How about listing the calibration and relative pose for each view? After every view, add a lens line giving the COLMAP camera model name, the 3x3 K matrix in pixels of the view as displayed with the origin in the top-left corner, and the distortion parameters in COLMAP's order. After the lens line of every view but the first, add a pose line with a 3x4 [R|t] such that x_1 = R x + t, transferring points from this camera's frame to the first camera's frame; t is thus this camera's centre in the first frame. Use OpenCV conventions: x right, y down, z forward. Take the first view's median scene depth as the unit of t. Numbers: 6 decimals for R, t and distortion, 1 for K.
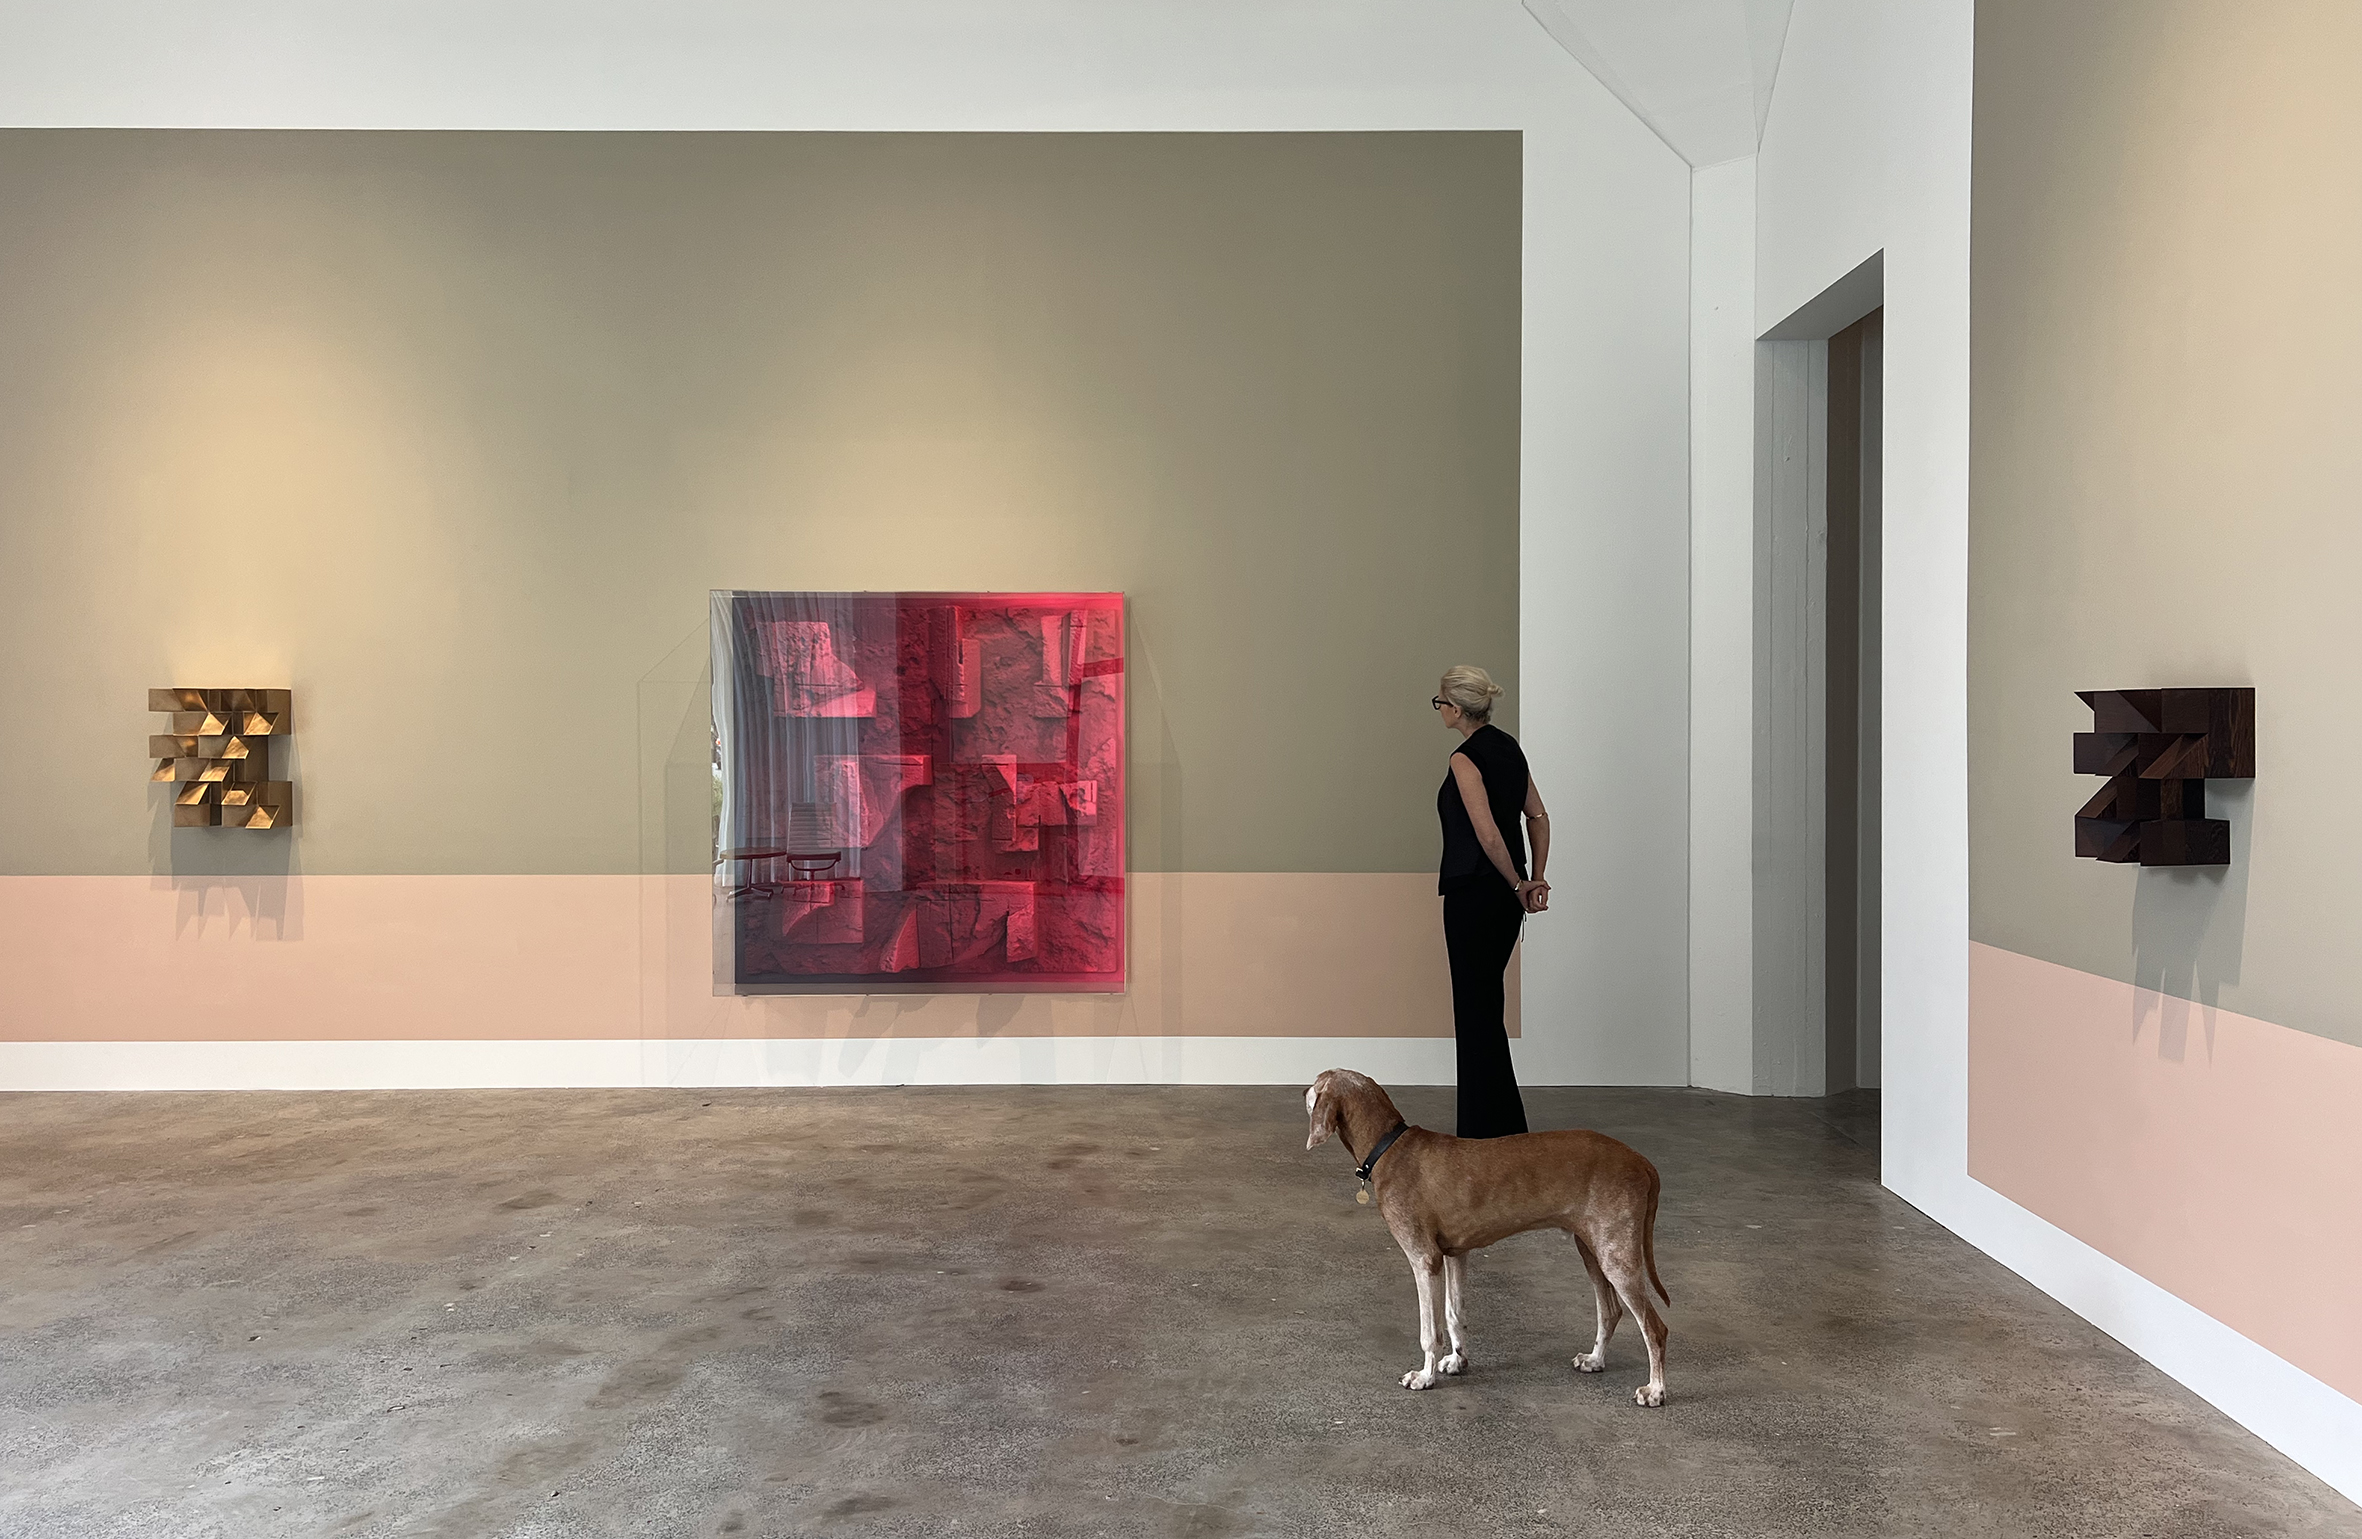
lens RADIAL K [[1965.3, 0, 1181.0], [0, 1965.3, 769.5], [0, 0, 1]] dist [0.073333, -0.003598]
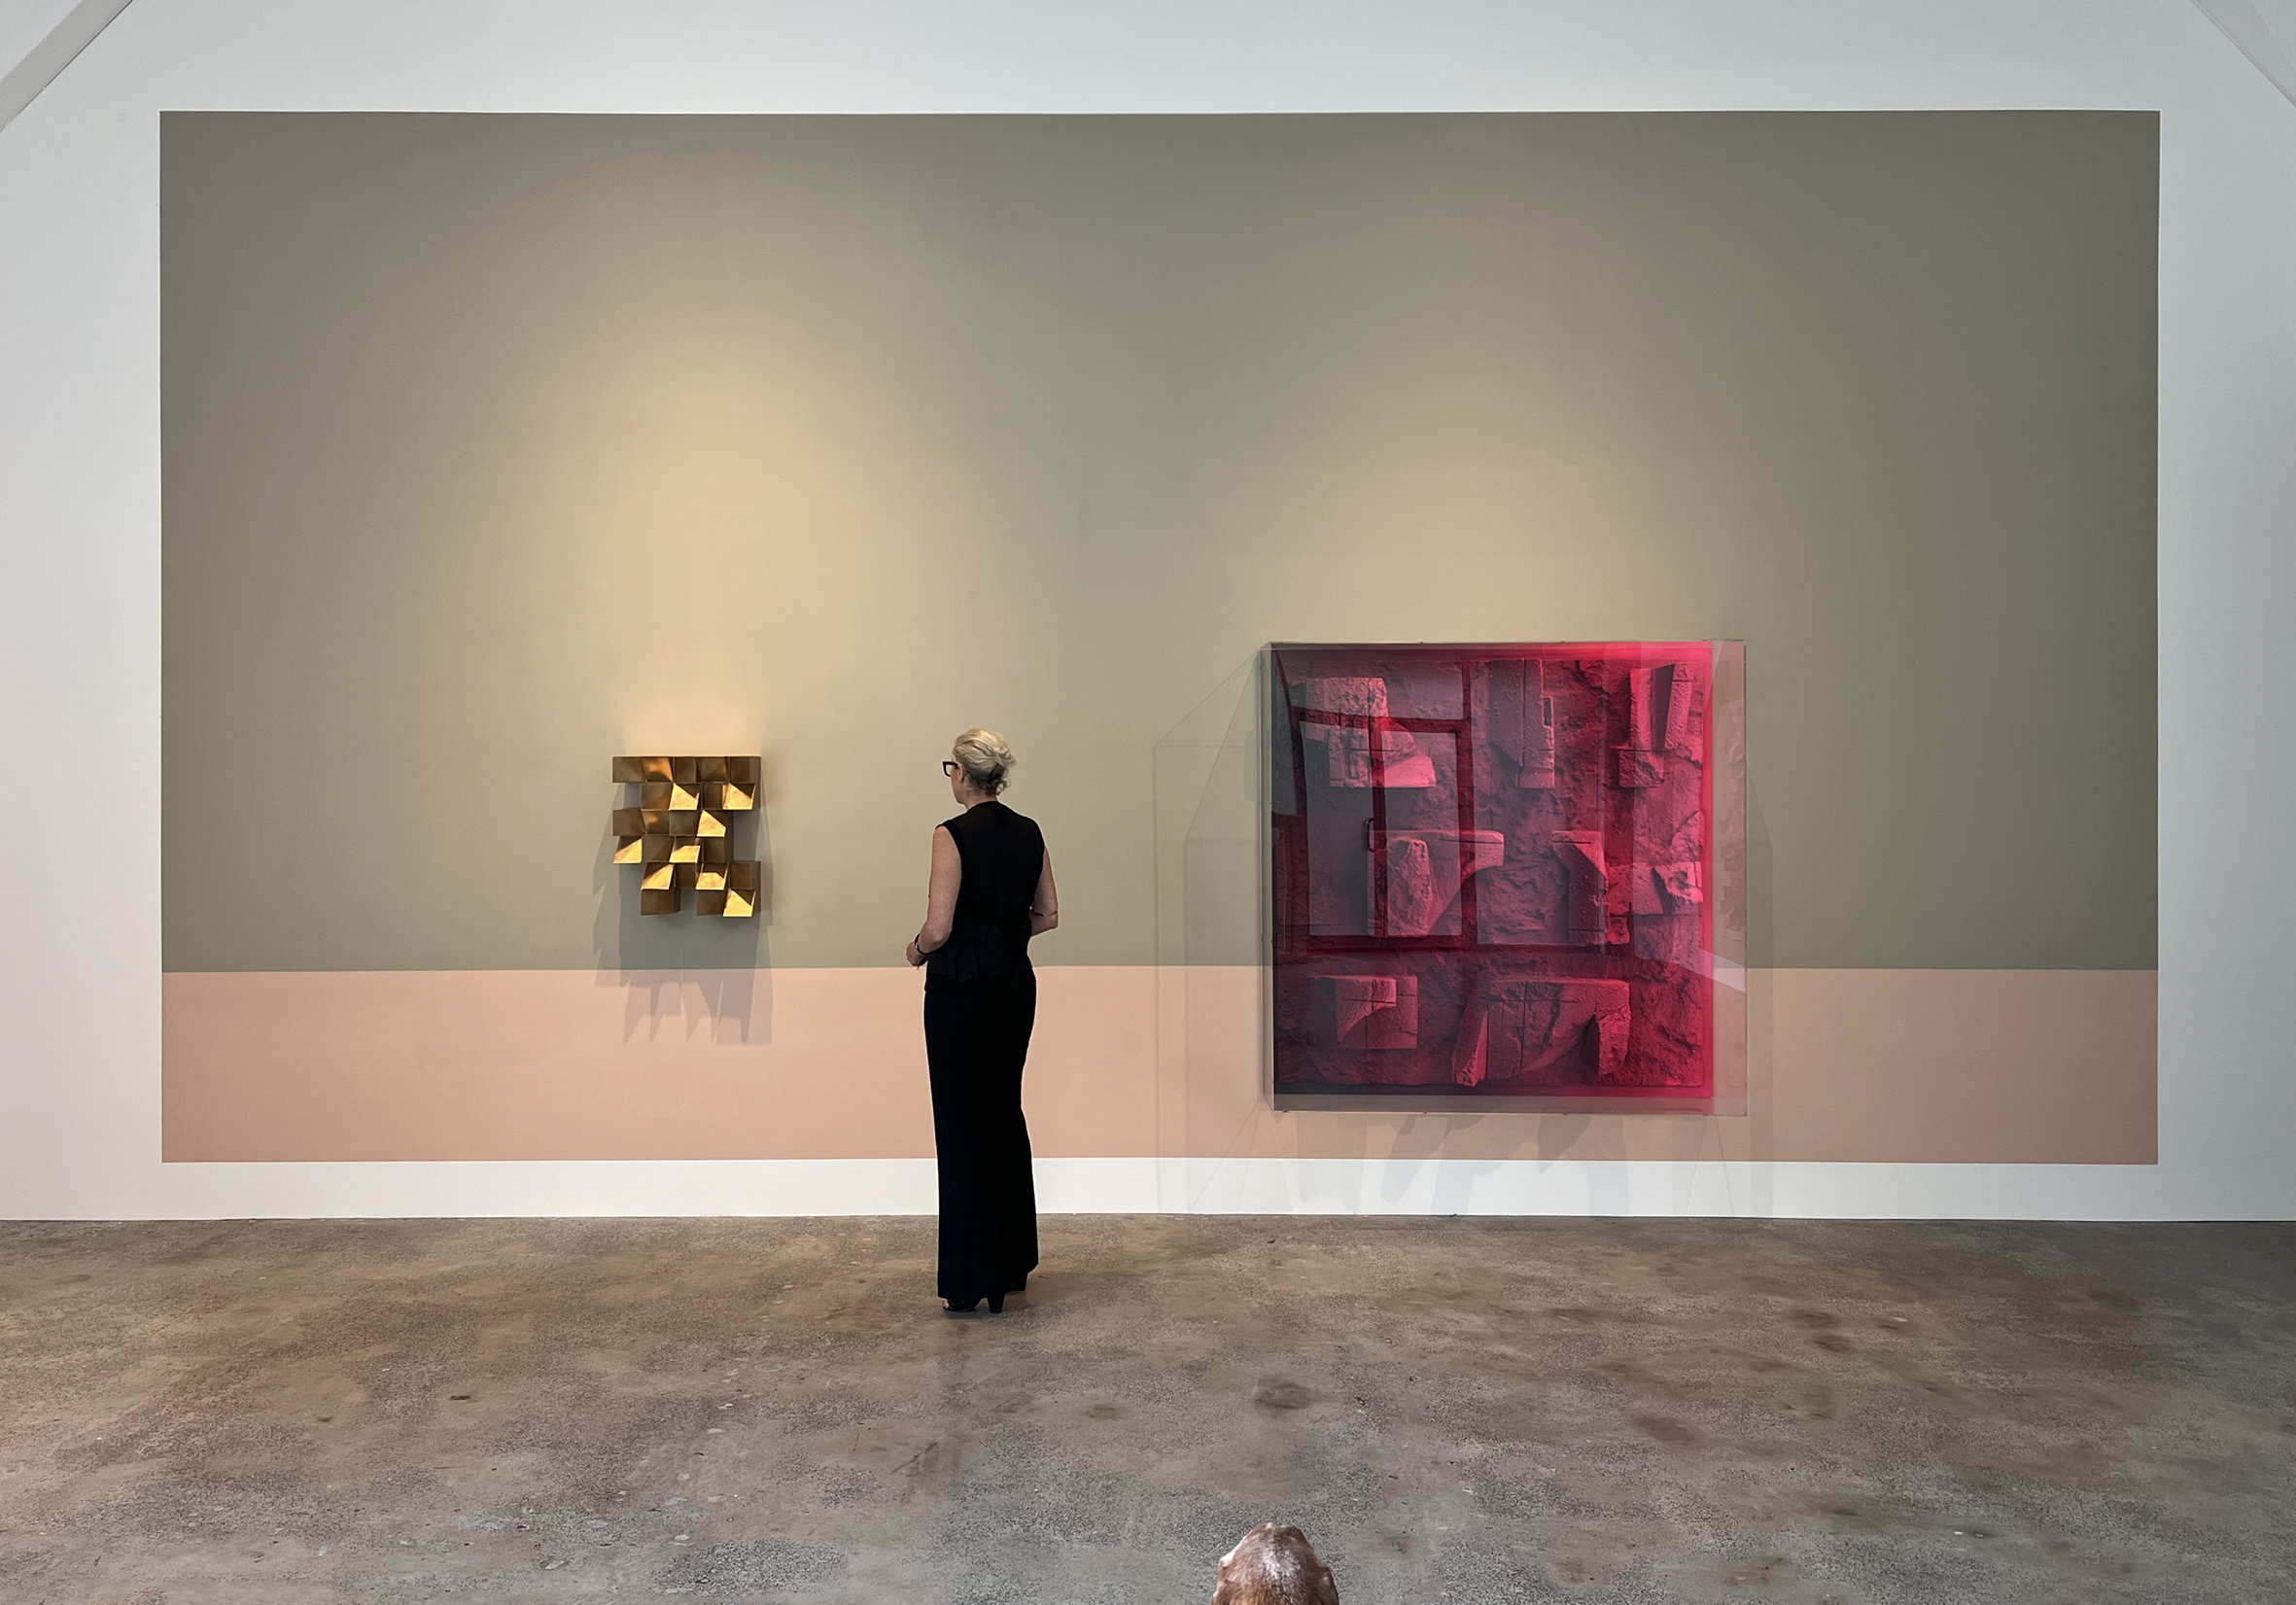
lens RADIAL K [[1926.9, 0, 1148.0], [0, 1926.9, 802.5], [0, 0, 1]] dist [0.191432, -0.129358]
pose [[0.999996, -0.000285, -0.002905, -0.278497], [0.000242, 0.999894, -0.014577, -0.007677], [0.002908, 0.014576, 0.999890, 0.150624]]
